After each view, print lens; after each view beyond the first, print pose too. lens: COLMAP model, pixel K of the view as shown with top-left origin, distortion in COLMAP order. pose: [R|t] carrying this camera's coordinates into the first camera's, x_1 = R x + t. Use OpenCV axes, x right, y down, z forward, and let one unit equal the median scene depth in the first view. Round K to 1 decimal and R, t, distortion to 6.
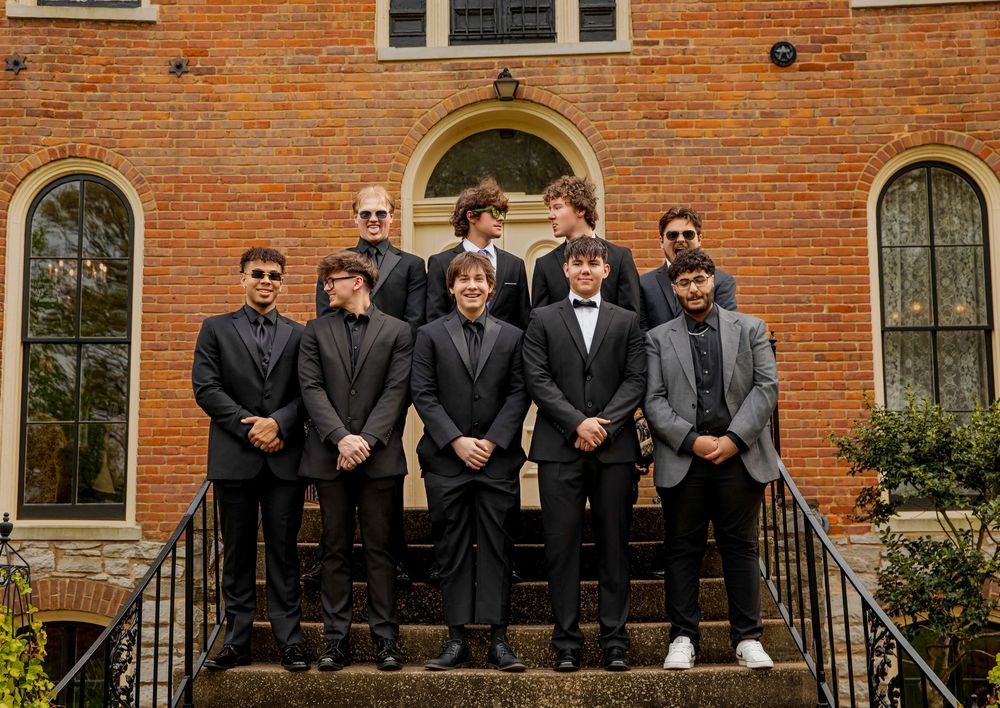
lens RADIAL K [[1392.2, 0, 484.3], [0, 1392.2, 355.9], [0, 0, 1]] dist [0.027270, 0.038337]
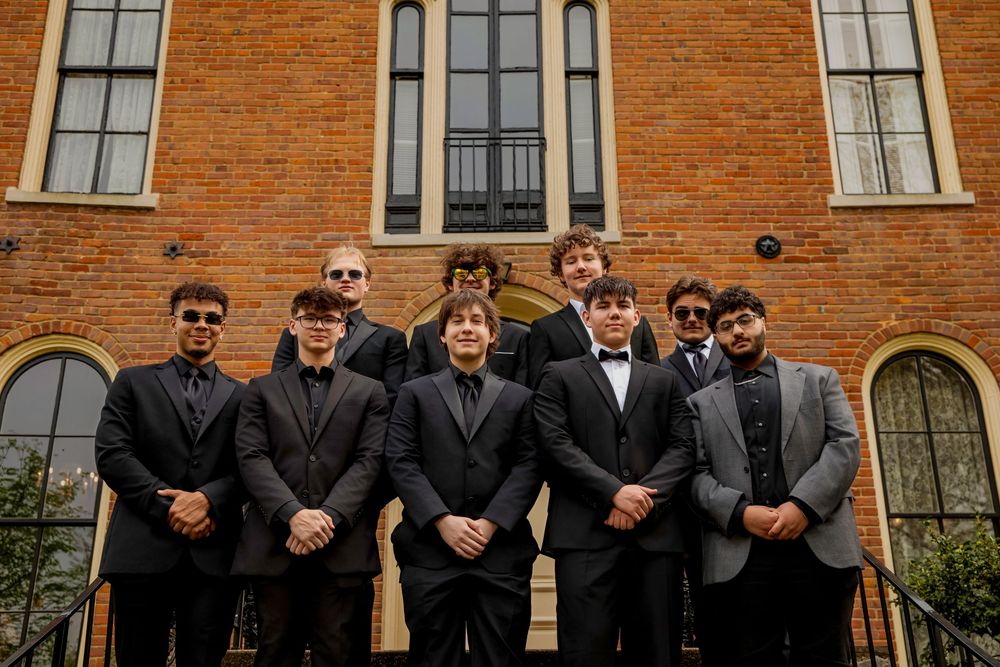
lens RADIAL K [[1128.8, 0, 507.0], [0, 1128.8, 350.1], [0, 0, 1]] dist [-0.006055, 0.141183]
pose [[0.999349, 0.013592, 0.033418, -0.007570], [-0.004657, 0.967167, -0.254098, 0.110755], [-0.035774, 0.253777, 0.966601, 0.357330]]
